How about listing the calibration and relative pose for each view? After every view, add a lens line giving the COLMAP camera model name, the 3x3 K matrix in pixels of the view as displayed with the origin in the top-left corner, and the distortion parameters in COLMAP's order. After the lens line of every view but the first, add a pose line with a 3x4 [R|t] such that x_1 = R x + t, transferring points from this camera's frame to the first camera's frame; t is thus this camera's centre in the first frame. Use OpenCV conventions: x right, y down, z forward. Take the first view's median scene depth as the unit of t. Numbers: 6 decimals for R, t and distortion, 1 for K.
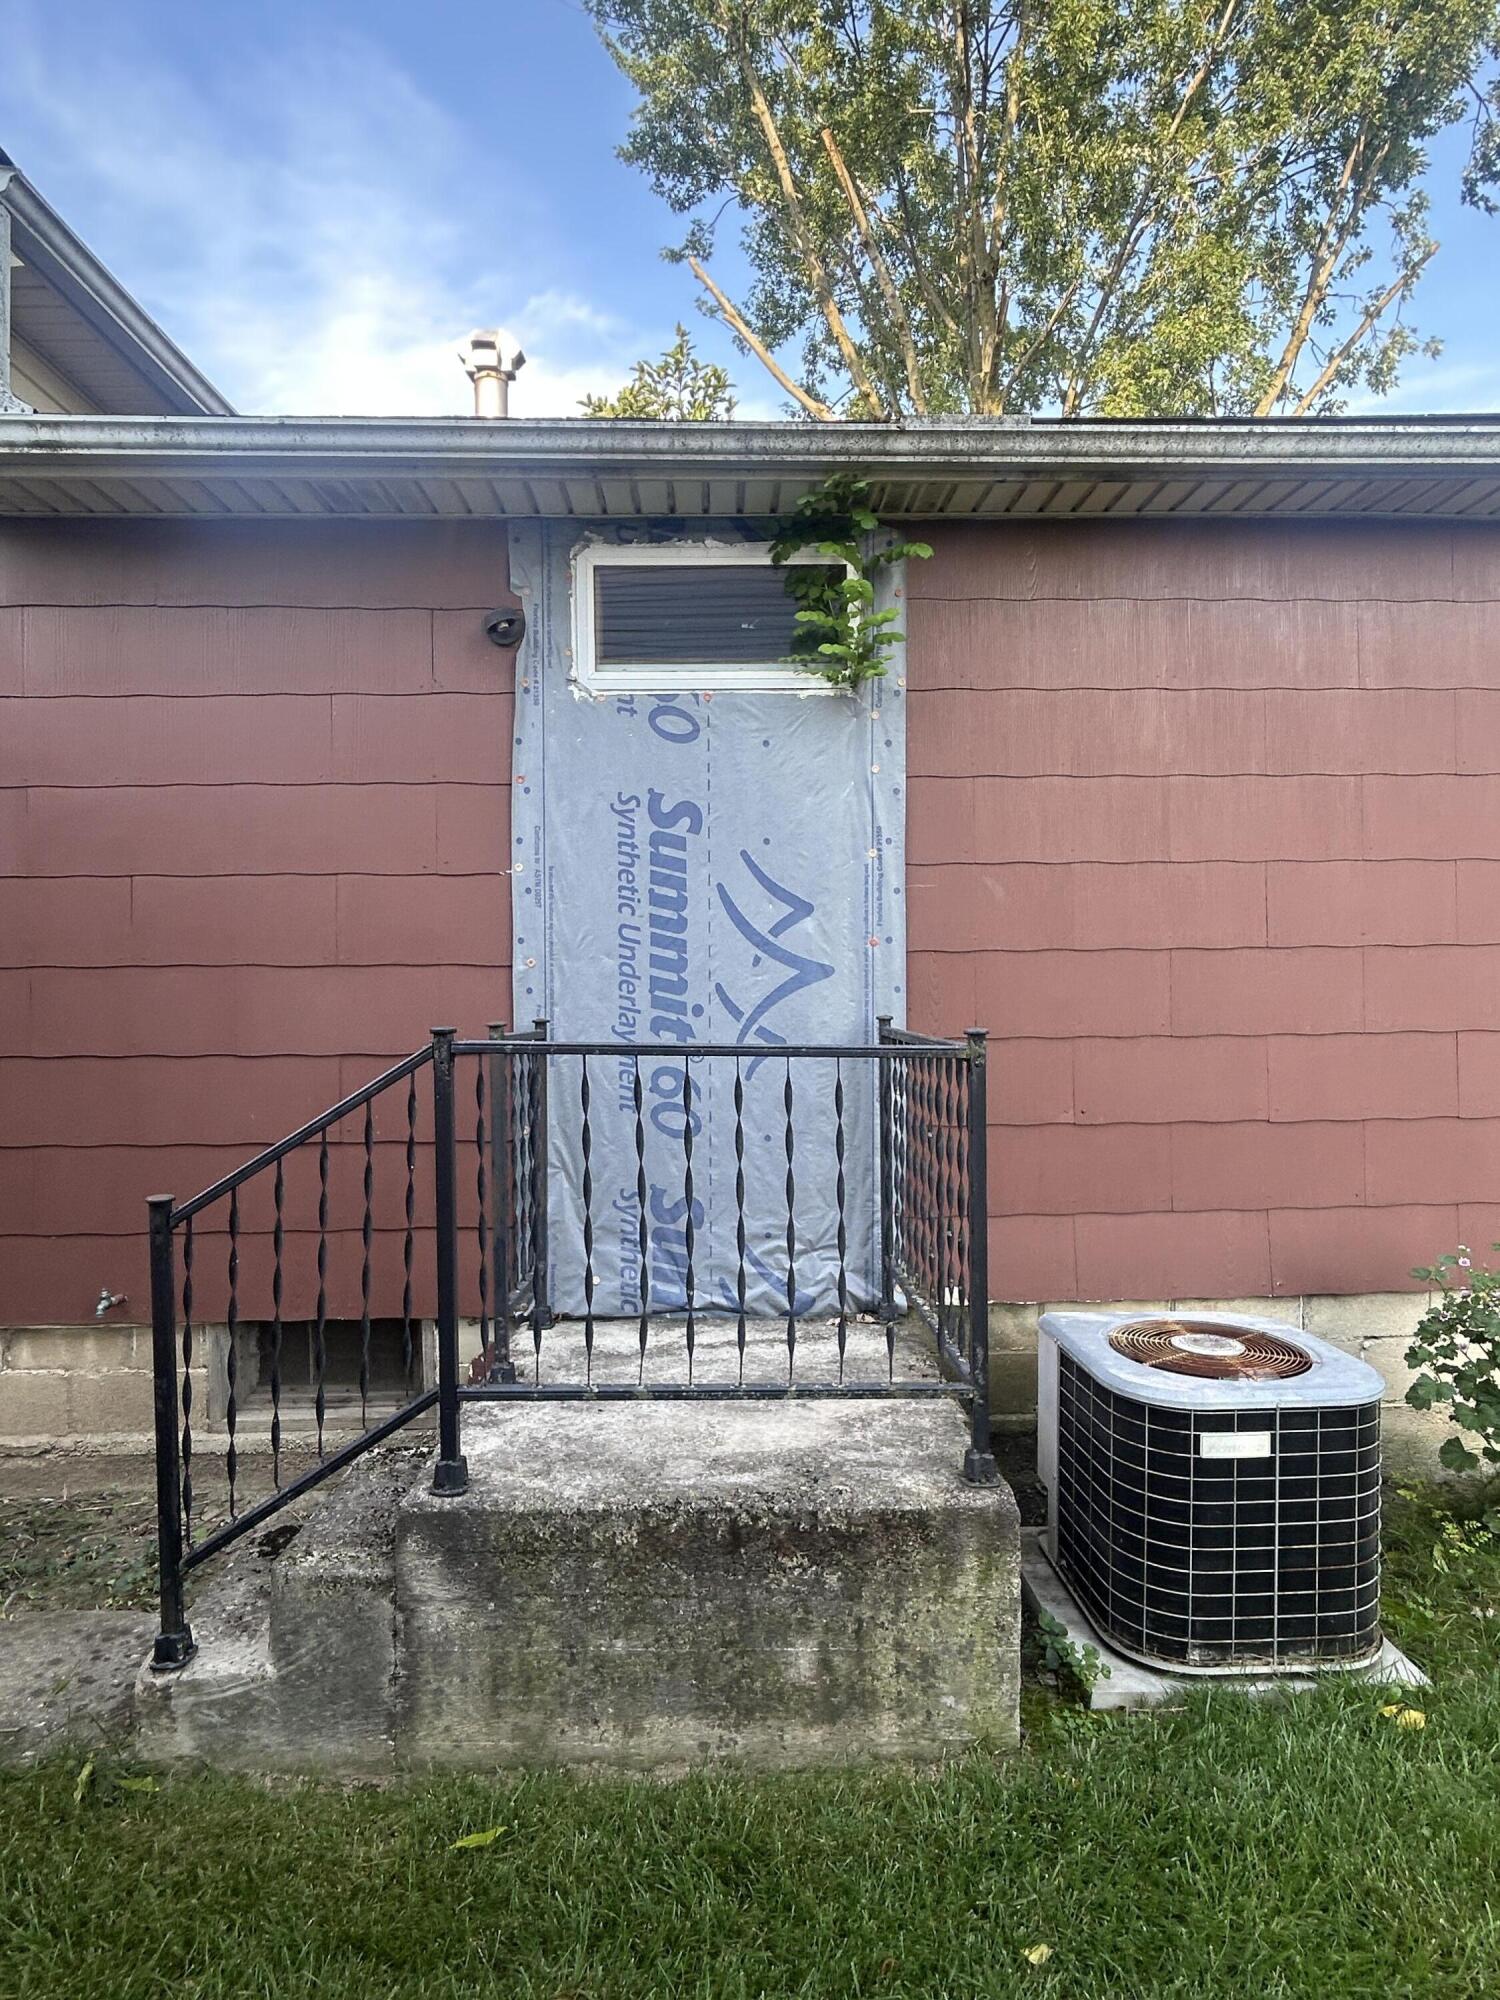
lens RADIAL K [[1152.5, 0, 753.5], [0, 1152.5, 997.1], [0, 0, 1]] dist [0.006003, 0.004038]
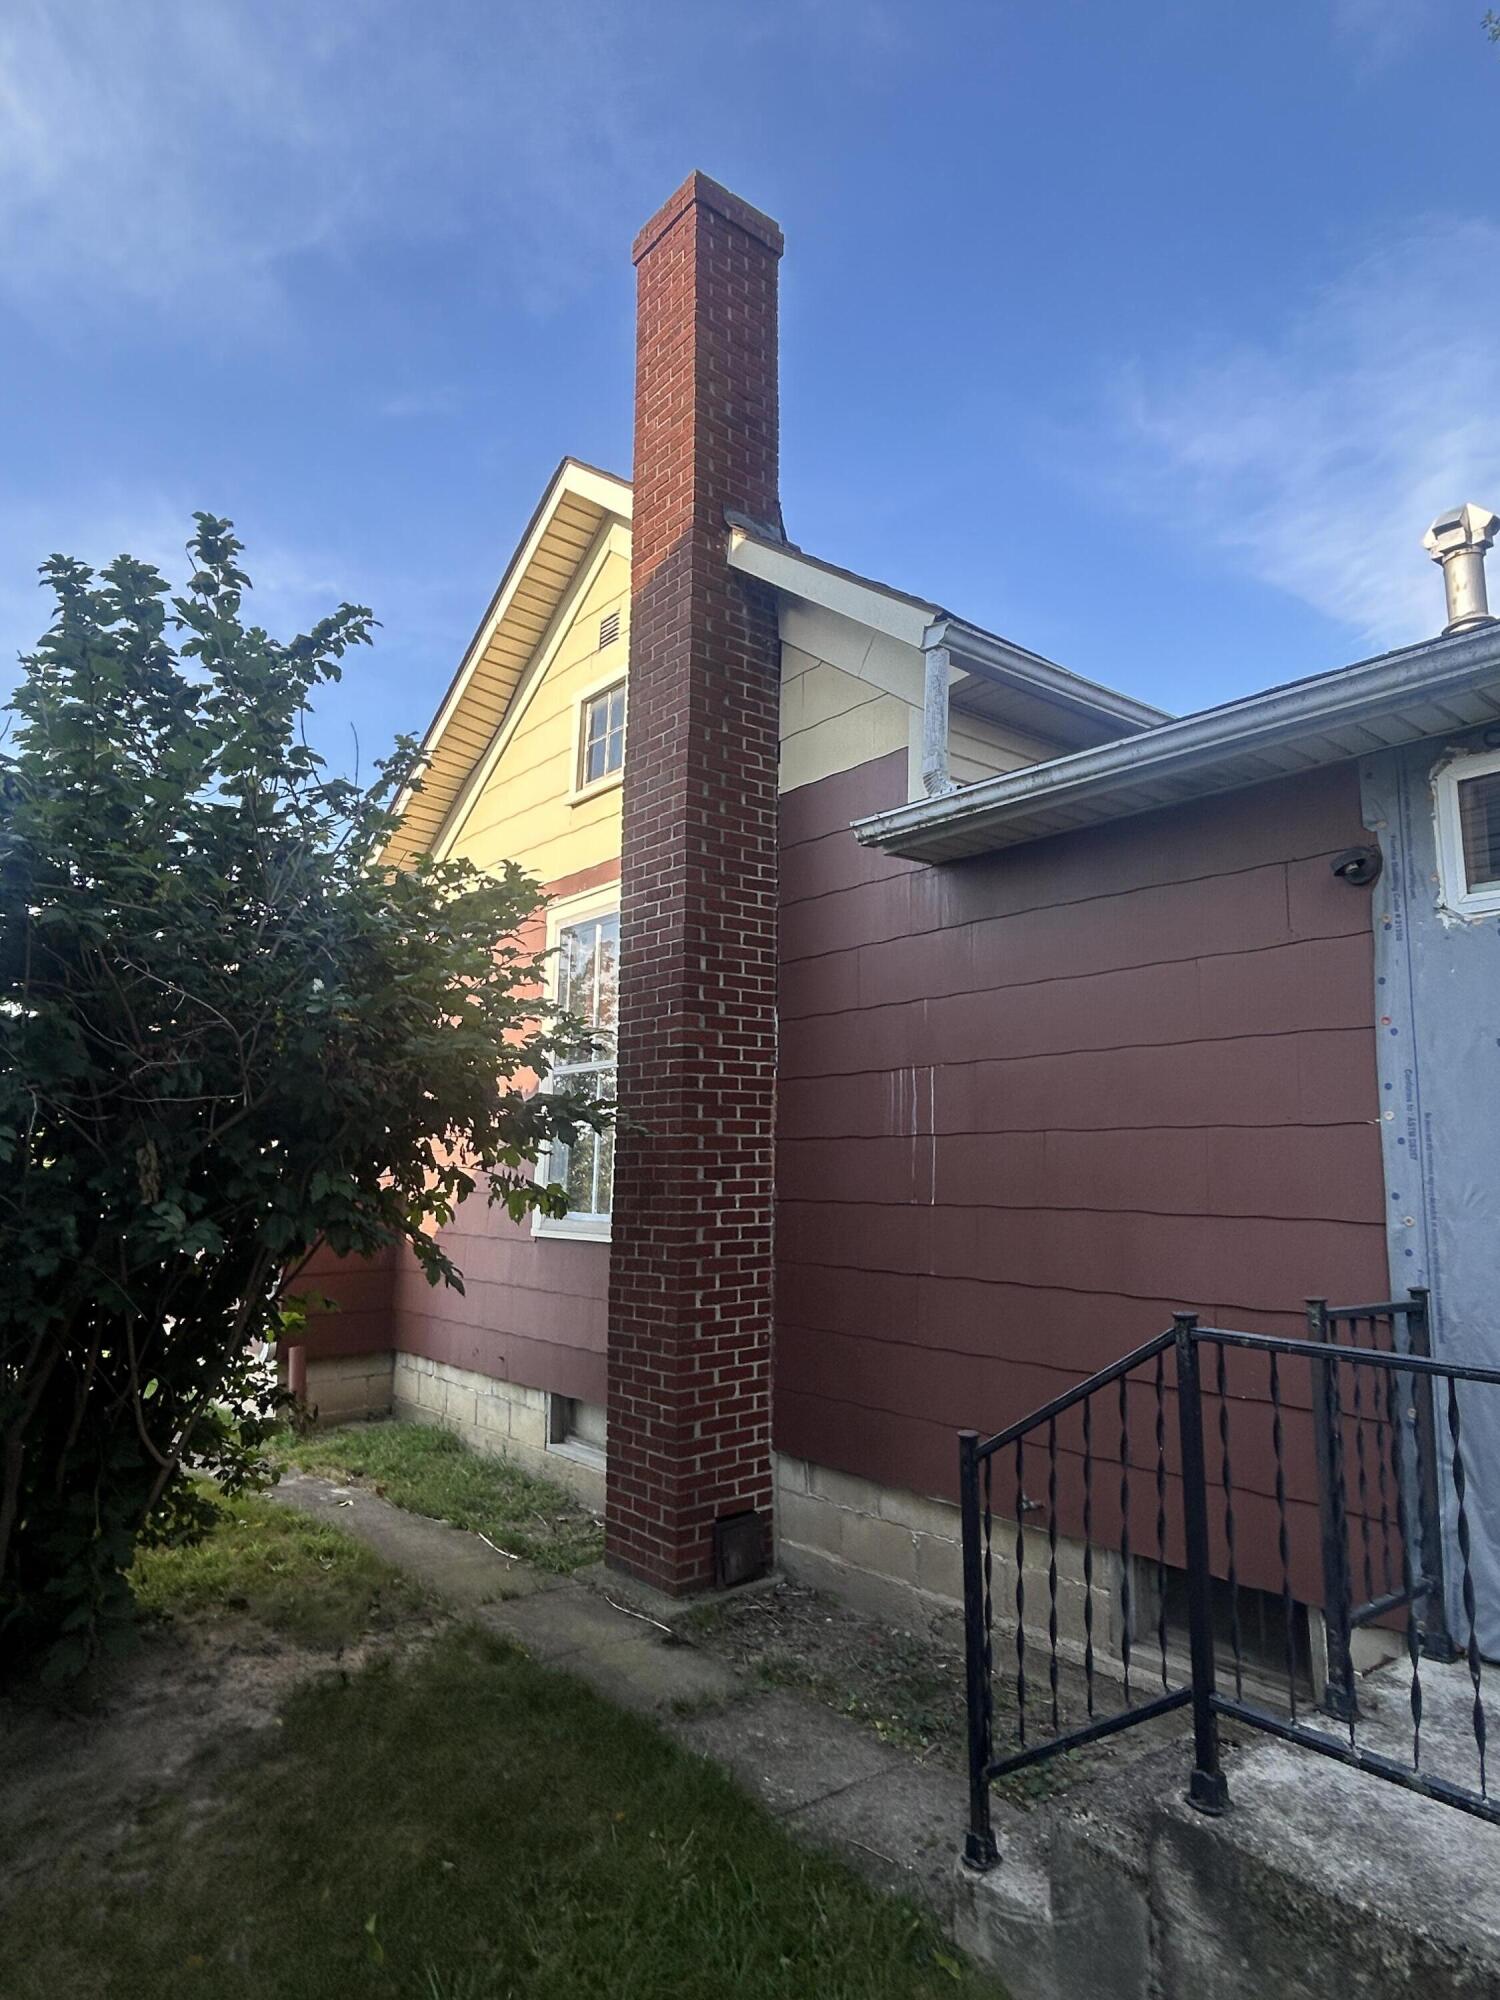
lens RADIAL K [[1152.5, 0, 757.3], [0, 1152.5, 1003.5], [0, 0, 1]] dist [0.006003, 0.004038]
pose [[0.632016, -0.095919, -0.768996, 0.226451], [-0.021956, 0.989696, -0.141493, -0.067845], [0.774644, 0.106310, 0.623398, 0.023206]]
